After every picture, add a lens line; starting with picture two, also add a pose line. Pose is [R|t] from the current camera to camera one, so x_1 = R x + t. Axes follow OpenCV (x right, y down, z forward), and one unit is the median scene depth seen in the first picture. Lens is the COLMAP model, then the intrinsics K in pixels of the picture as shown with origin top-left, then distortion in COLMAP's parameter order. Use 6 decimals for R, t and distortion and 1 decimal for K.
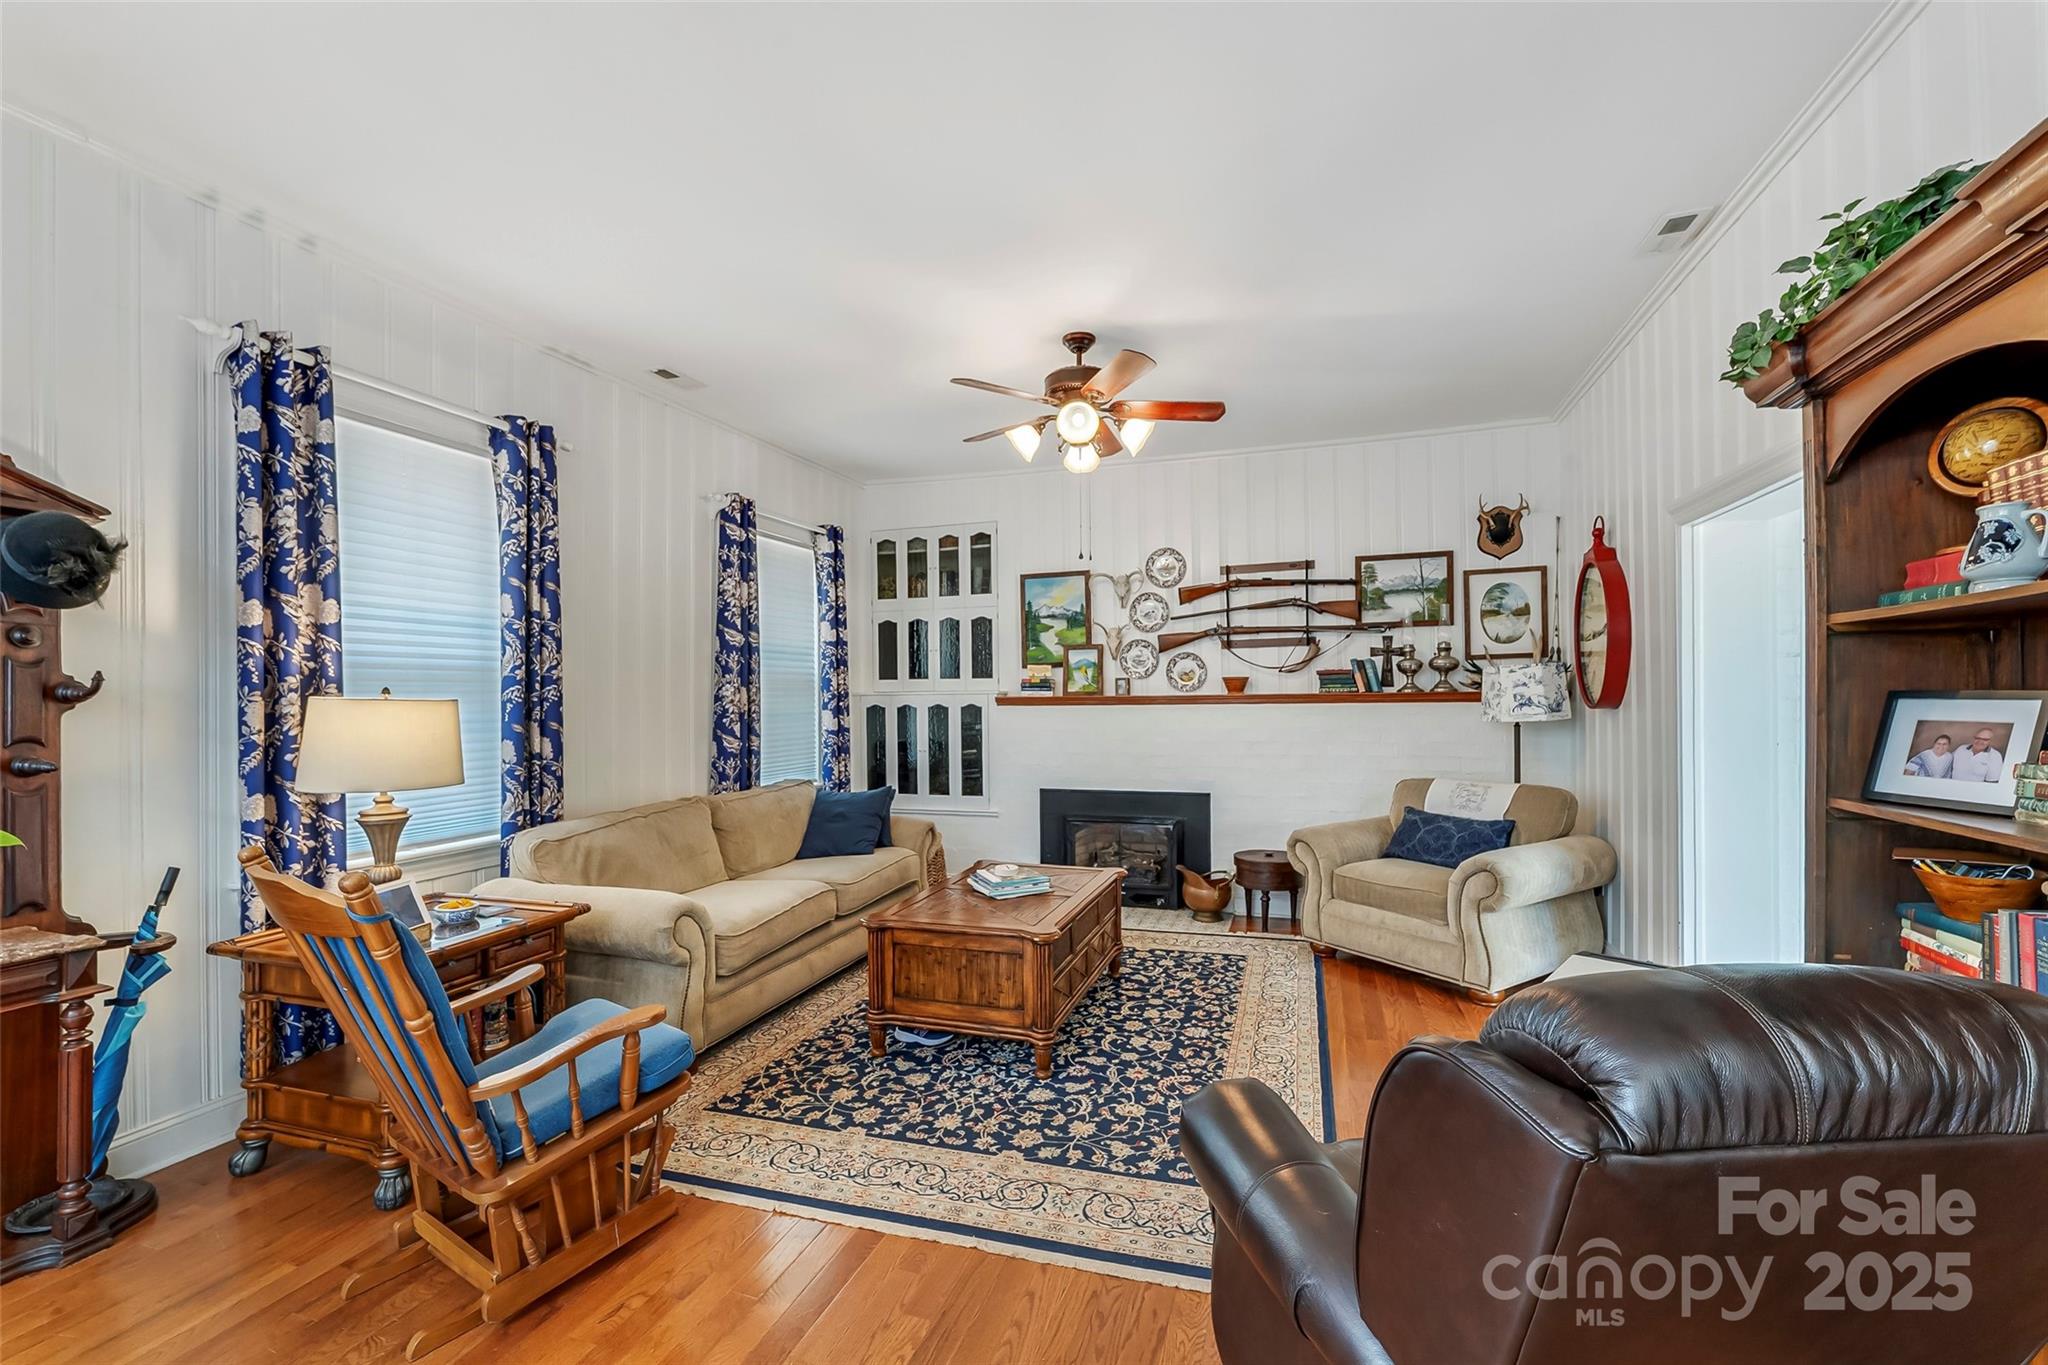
lens RADIAL K [[852.6, 0, 1025.3], [0, 852.6, 693.1], [0, 0, 1]] dist [0.004873, -0.000365]
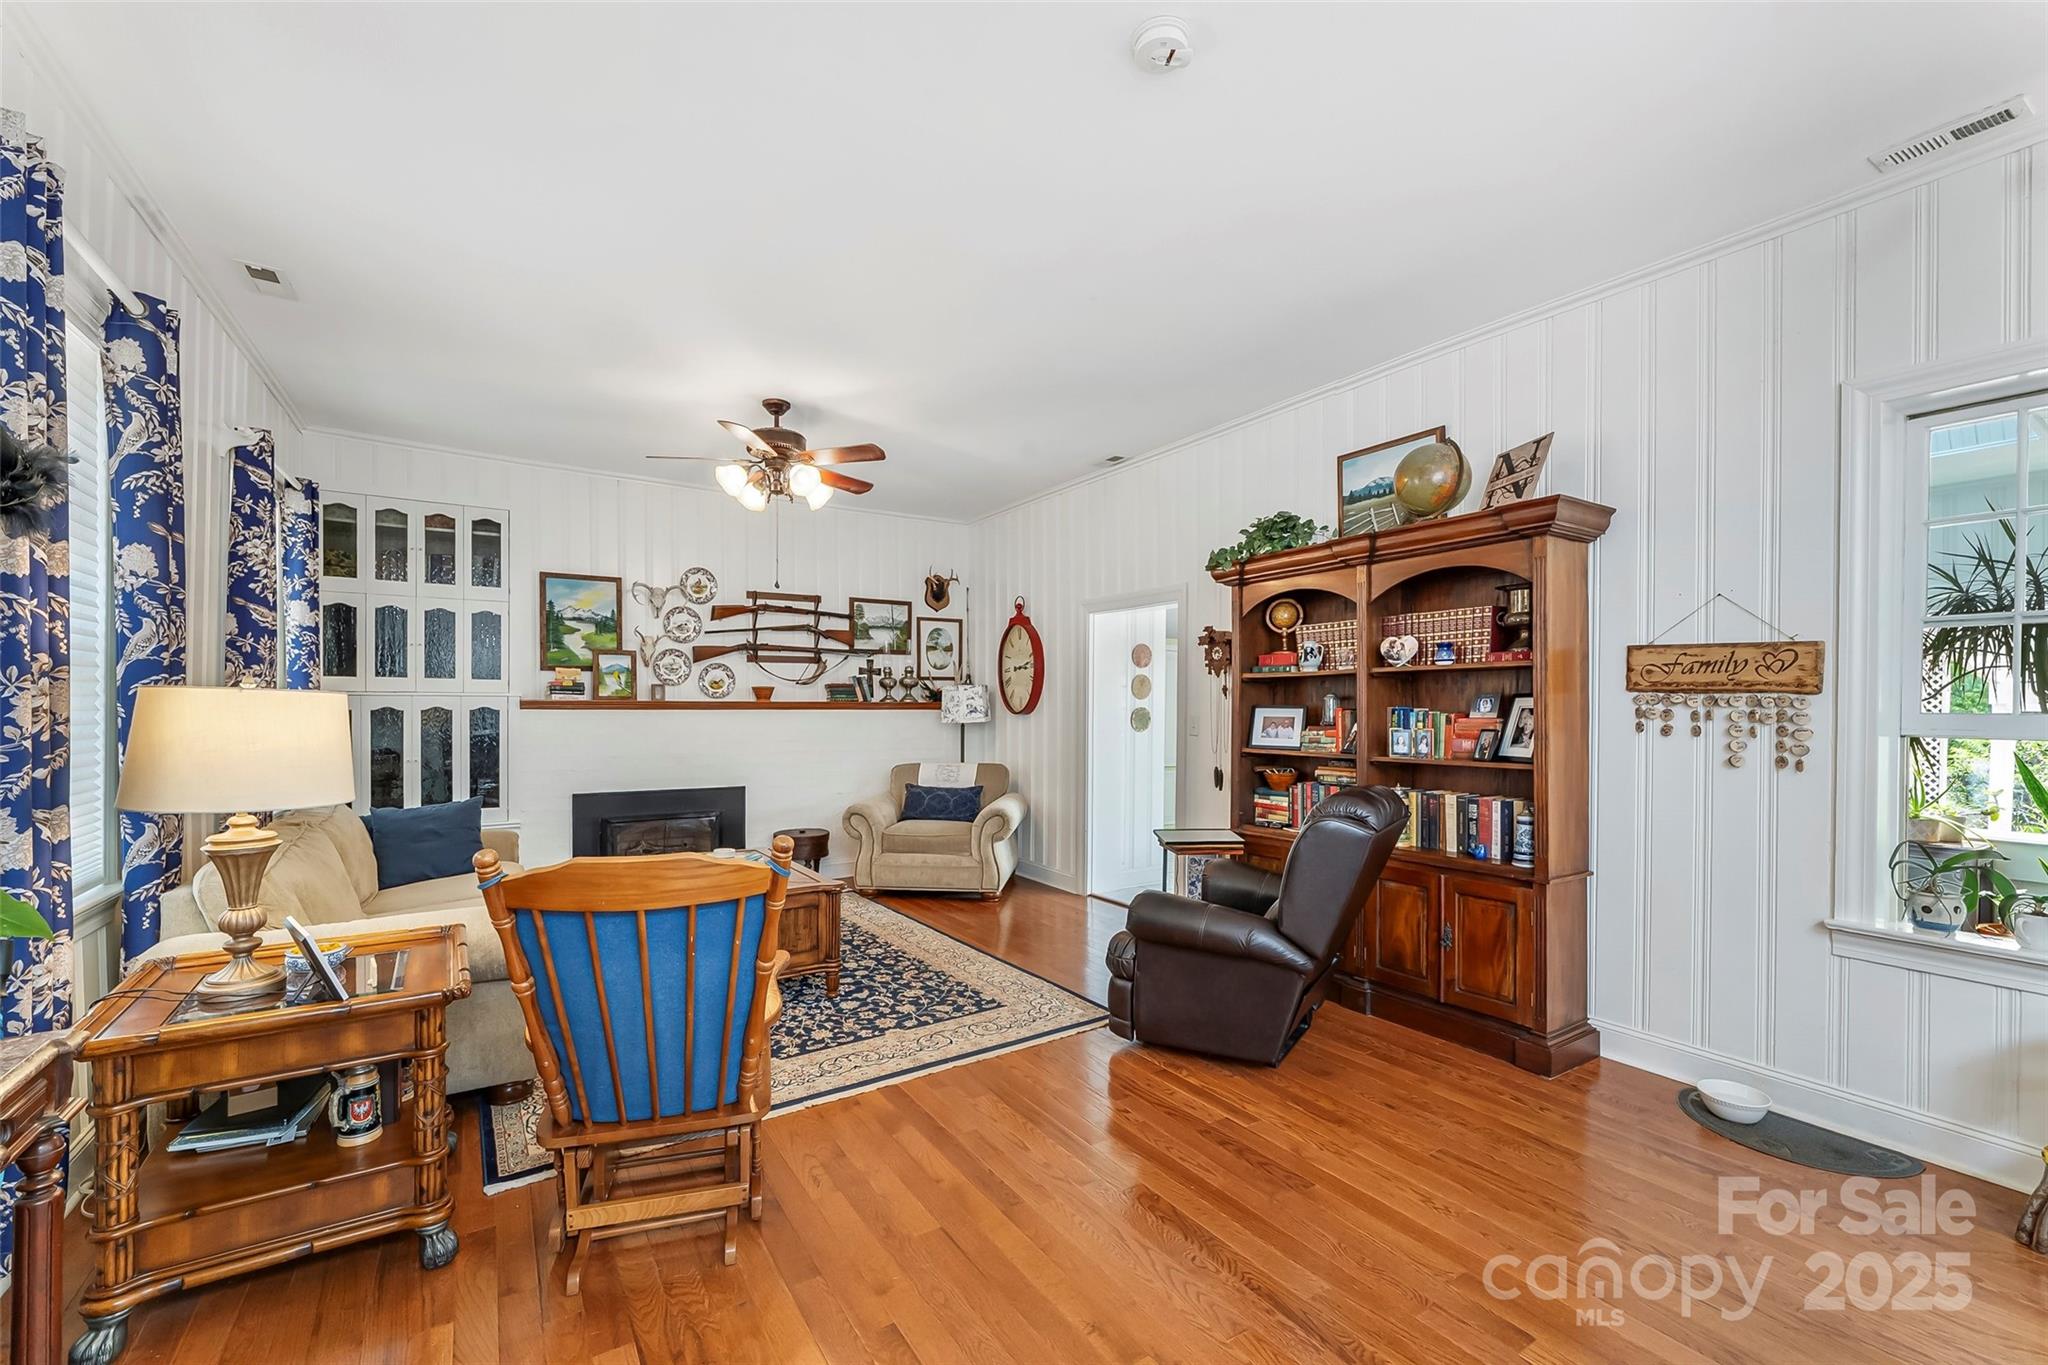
lens RADIAL K [[852.6, 0, 1009.7], [0, 852.6, 698.7], [0, 0, 1]] dist [0.004873, -0.000365]
pose [[0.627860, 0.018747, 0.778100, -0.482632], [-0.015547, 0.999812, -0.011544, 0.006389], [-0.778171, -0.004849, 0.628034, -0.008177]]
